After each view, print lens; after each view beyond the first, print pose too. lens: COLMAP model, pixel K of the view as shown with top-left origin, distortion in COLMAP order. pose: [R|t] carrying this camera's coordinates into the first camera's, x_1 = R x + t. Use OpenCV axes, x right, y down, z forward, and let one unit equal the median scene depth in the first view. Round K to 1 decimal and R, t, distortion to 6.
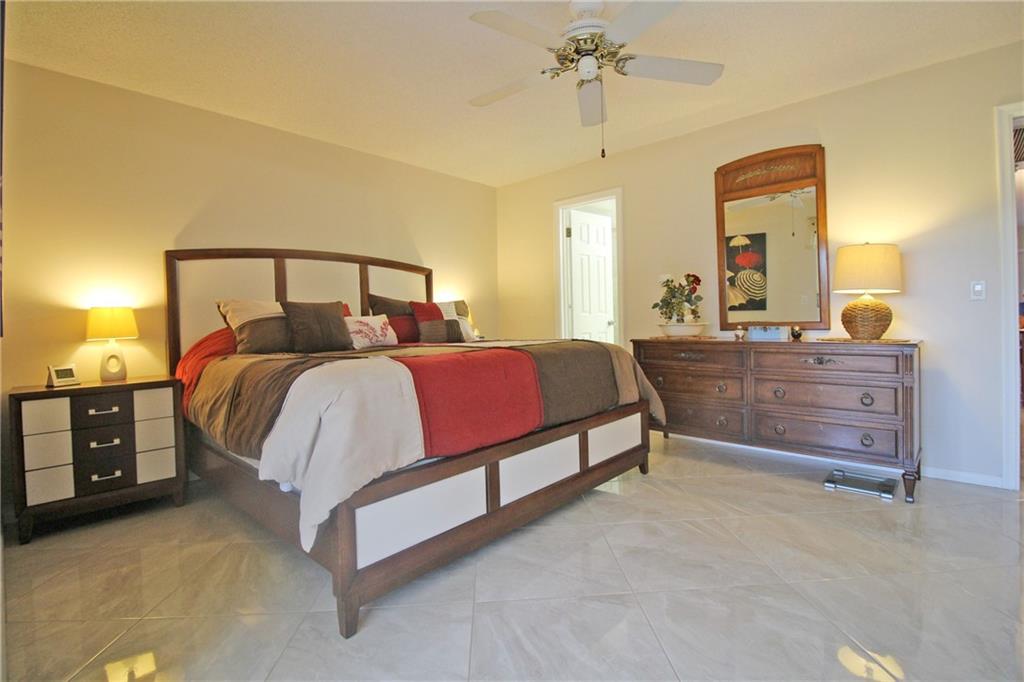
lens RADIAL K [[488.0, 0, 514.3], [0, 488.0, 322.1], [0, 0, 1]] dist [-0.016415, -0.000619]
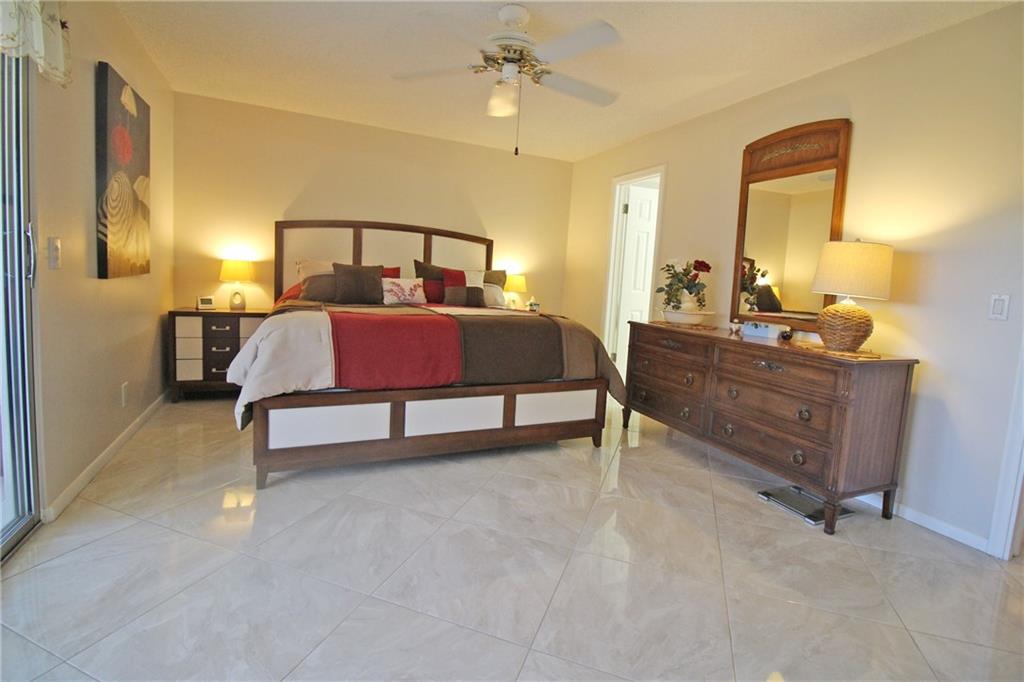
lens RADIAL K [[488.0, 0, 514.3], [0, 488.0, 322.1], [0, 0, 1]] dist [-0.016415, -0.000619]
pose [[0.914432, 0.112070, -0.388915, 0.487370], [-0.079922, 0.991979, 0.097933, -0.049758], [0.396770, -0.058471, 0.916054, -0.035761]]
